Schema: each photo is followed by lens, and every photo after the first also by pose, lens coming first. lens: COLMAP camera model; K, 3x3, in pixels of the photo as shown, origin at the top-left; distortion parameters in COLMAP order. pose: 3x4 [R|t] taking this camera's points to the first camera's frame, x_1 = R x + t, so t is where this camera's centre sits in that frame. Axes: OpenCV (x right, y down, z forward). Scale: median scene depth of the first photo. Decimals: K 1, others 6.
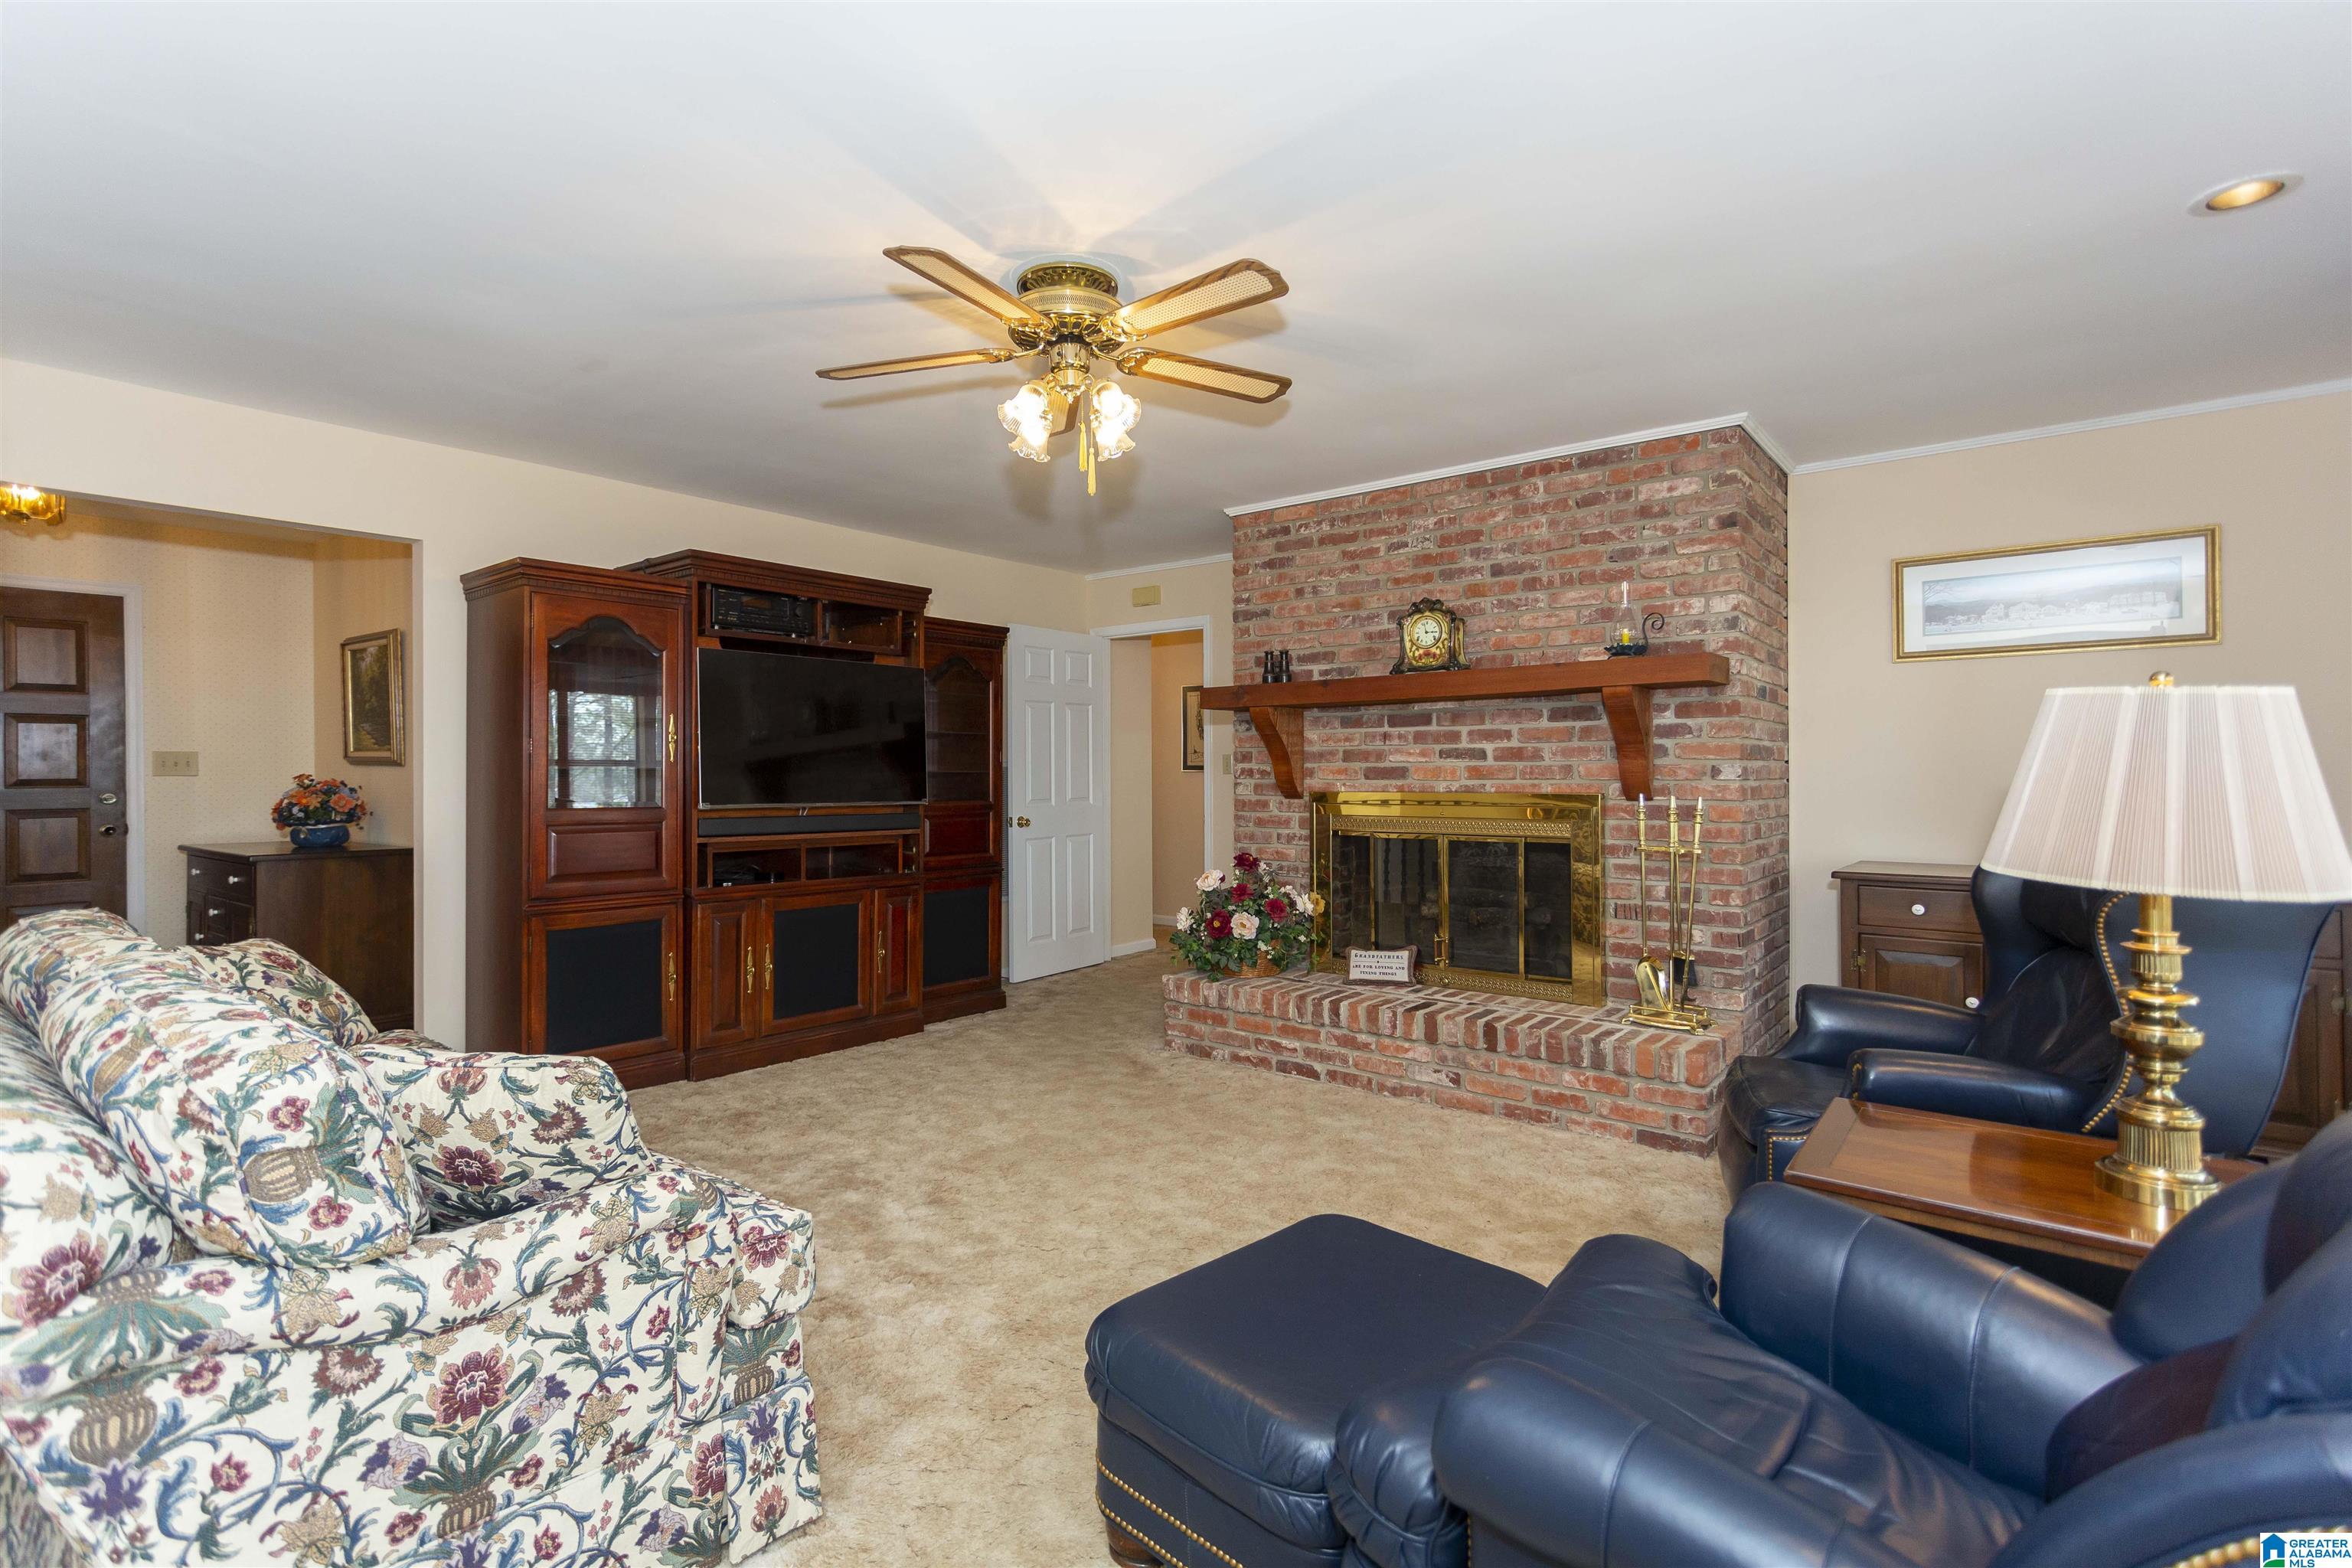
lens RADIAL K [[1103.1, 0, 1189.6], [0, 1103.1, 783.8], [0, 0, 1]] dist [0.004692, 0.001144]
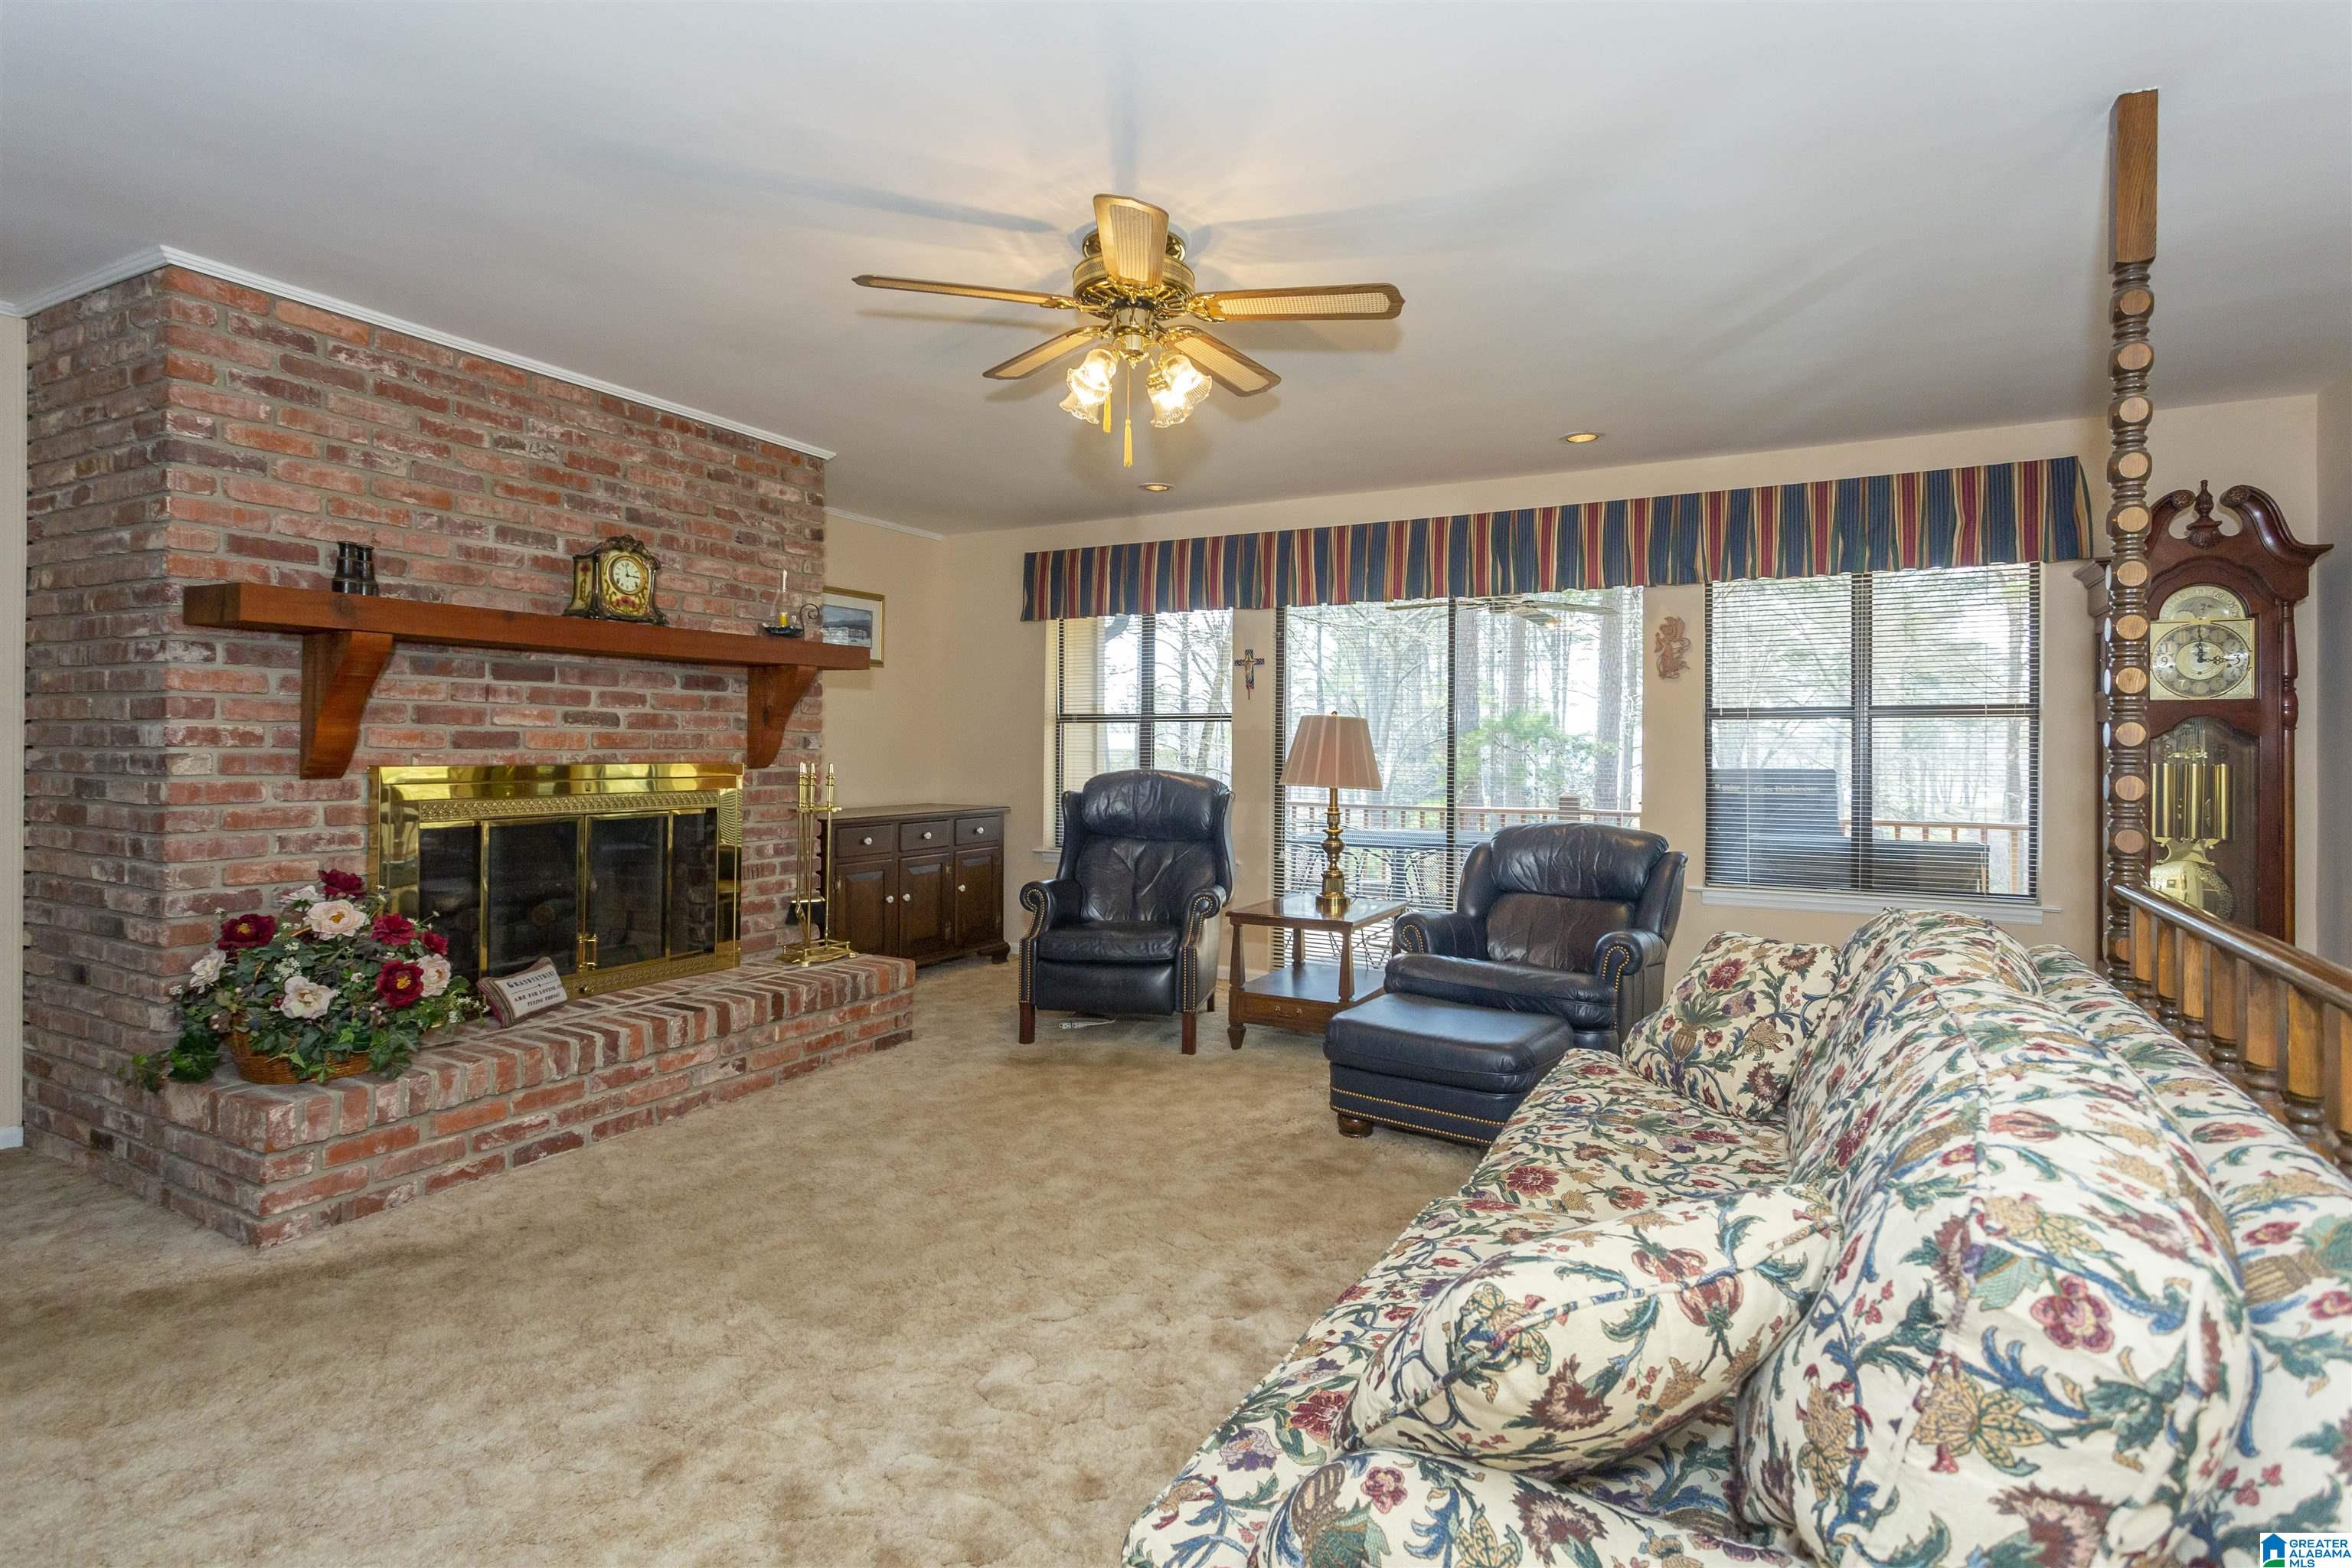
lens RADIAL K [[1103.1, 0, 1176.9], [0, 1103.1, 764.4], [0, 0, 1]] dist [0.004692, 0.001144]
pose [[-0.140474, -0.012246, 0.990009, -0.670346], [0.004720, 0.999904, 0.013038, -0.000800], [-0.990073, 0.006505, -0.140403, 0.683688]]
